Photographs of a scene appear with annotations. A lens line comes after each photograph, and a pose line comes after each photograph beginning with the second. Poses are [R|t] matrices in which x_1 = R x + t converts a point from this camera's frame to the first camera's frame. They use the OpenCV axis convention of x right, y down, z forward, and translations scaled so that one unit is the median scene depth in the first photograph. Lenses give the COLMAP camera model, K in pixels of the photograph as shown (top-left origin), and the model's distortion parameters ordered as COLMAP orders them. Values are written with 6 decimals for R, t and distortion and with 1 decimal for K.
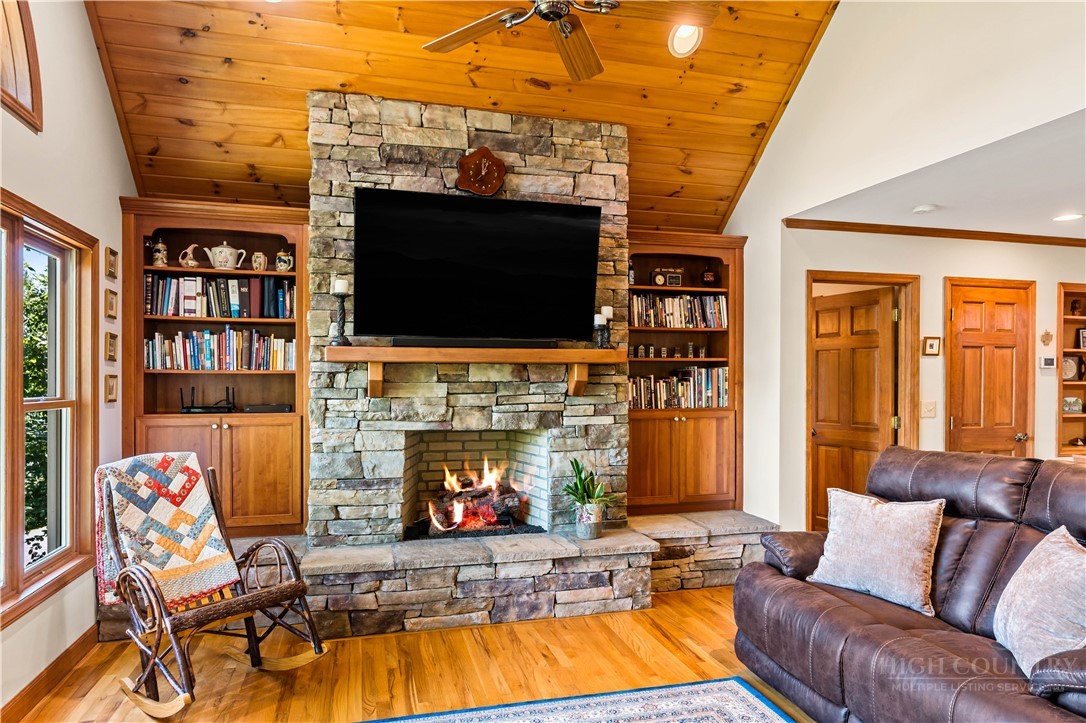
lens RADIAL K [[677.9, 0, 546.6], [0, 677.9, 369.5], [0, 0, 1]] dist [0.001389, -0.000950]
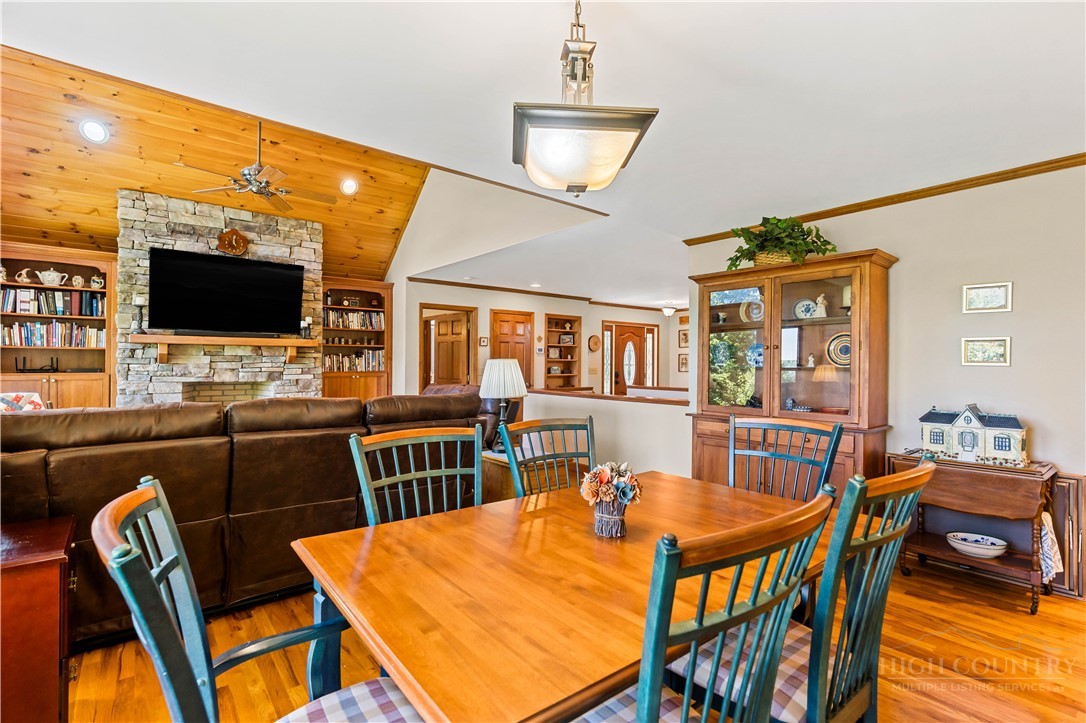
lens RADIAL K [[496.0, 0, 533.1], [0, 496.0, 357.4], [0, 0, 1]] dist [-0.003070, 0.002018]
pose [[0.921204, 0.008991, 0.388977, 0.131685], [-0.010584, 0.999942, 0.001954, 0.012015], [-0.388937, -0.005917, 0.921245, -0.552427]]
